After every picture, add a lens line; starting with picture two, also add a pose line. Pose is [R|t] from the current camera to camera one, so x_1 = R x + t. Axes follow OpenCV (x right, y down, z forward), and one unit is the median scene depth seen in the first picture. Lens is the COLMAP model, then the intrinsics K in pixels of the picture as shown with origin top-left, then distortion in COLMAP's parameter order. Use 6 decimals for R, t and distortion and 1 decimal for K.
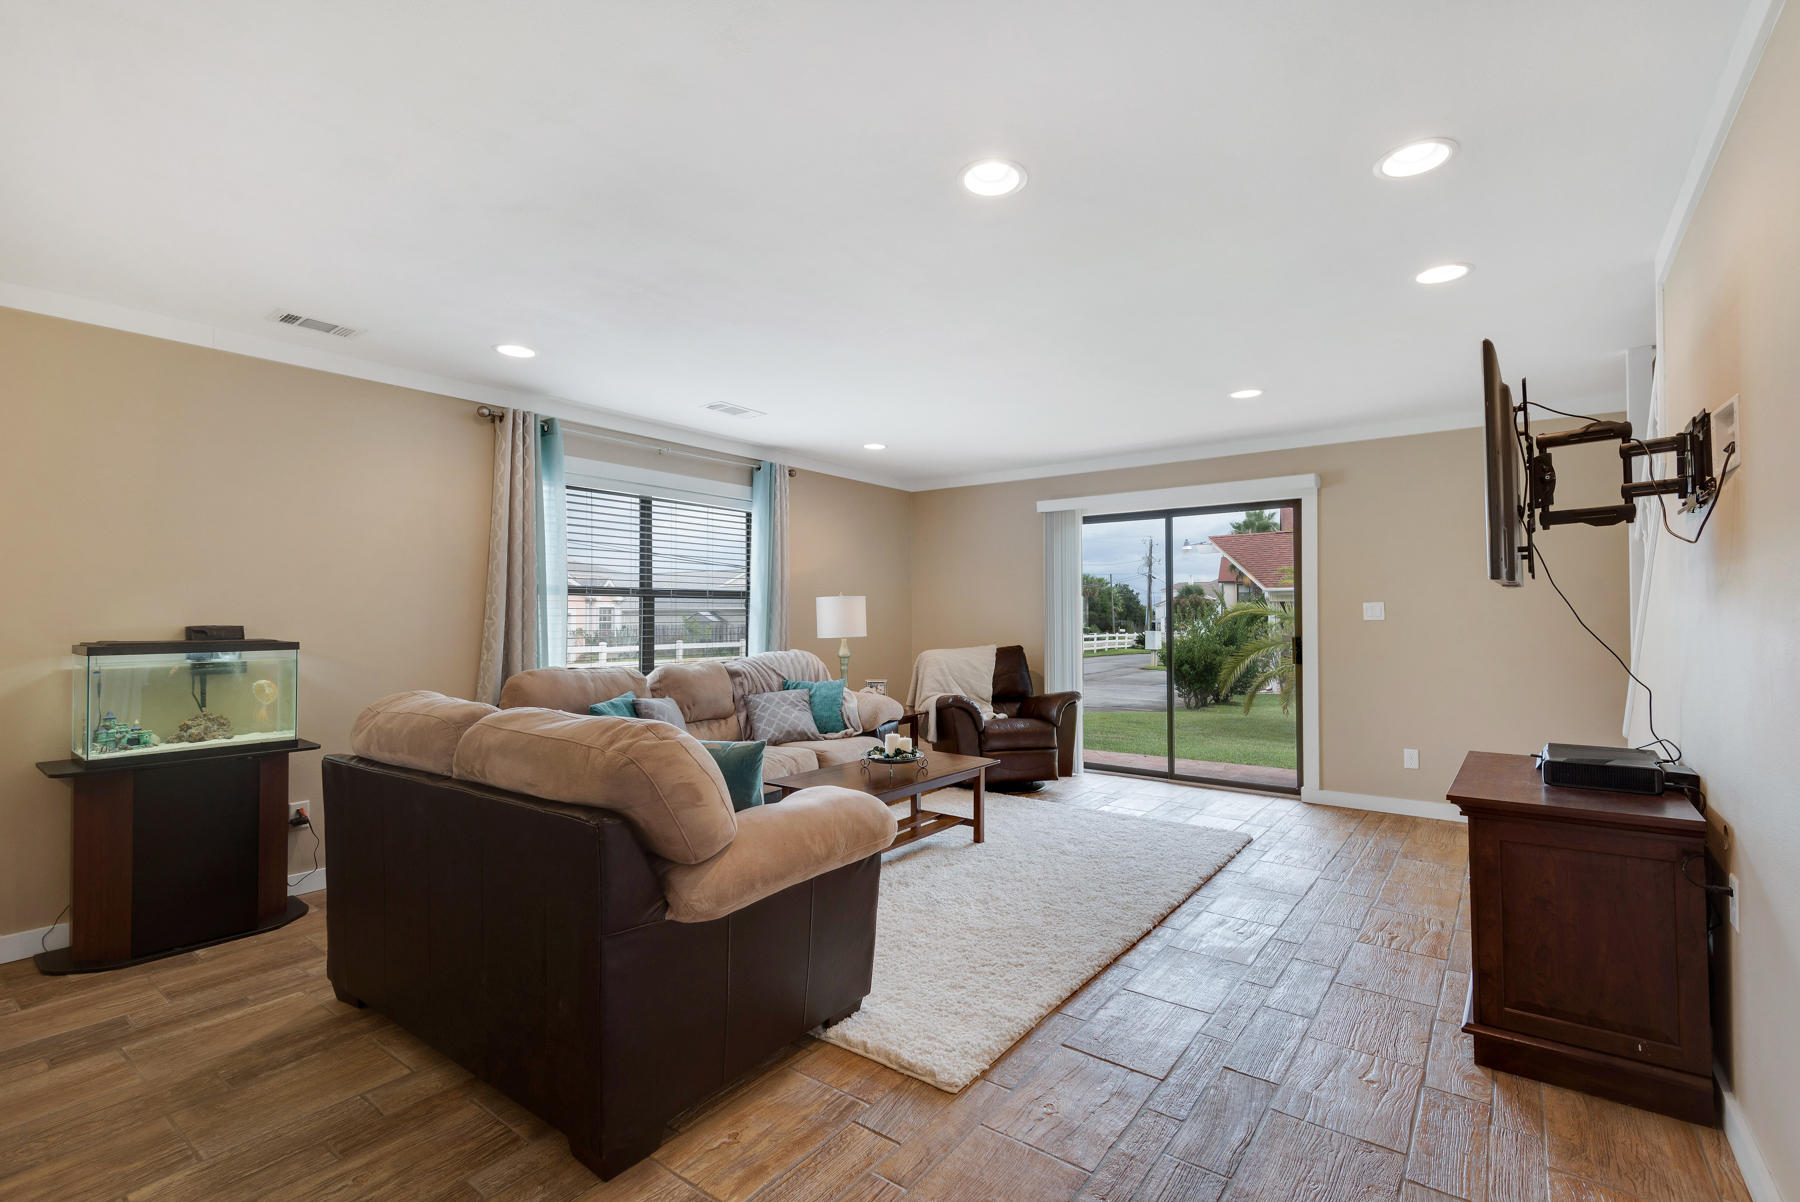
lens RADIAL K [[799.8, 0, 889.6], [0, 799.8, 607.0], [0, 0, 1]] dist [0.037351, 0.000002]
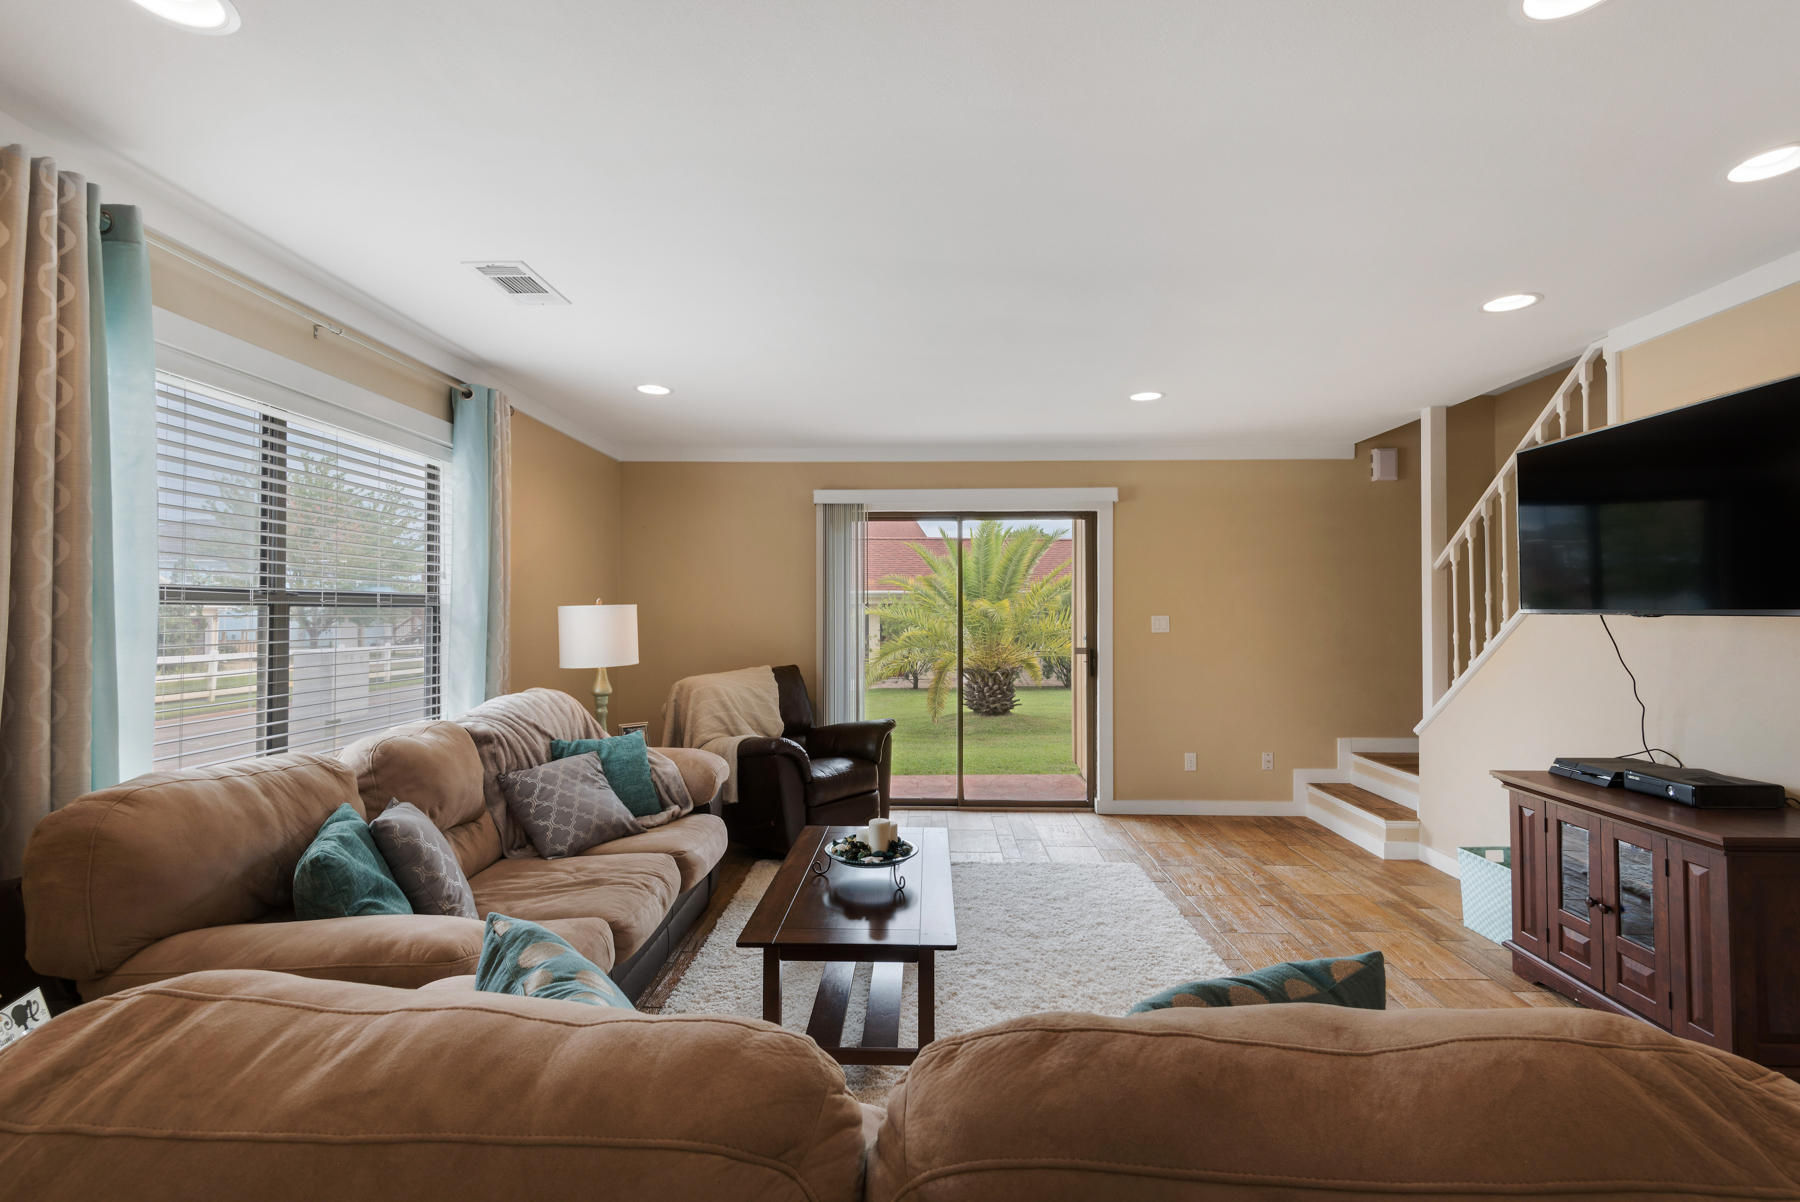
lens RADIAL K [[817.9, 0, 910.4], [0, 817.9, 602.6], [0, 0, 1]] dist [0.038845, -0.019744]
pose [[0.805021, 0.008502, 0.593185, -0.285585], [-0.007039, 0.999964, -0.004779, -0.014697], [-0.593204, -0.000328, 0.805052, 0.319094]]
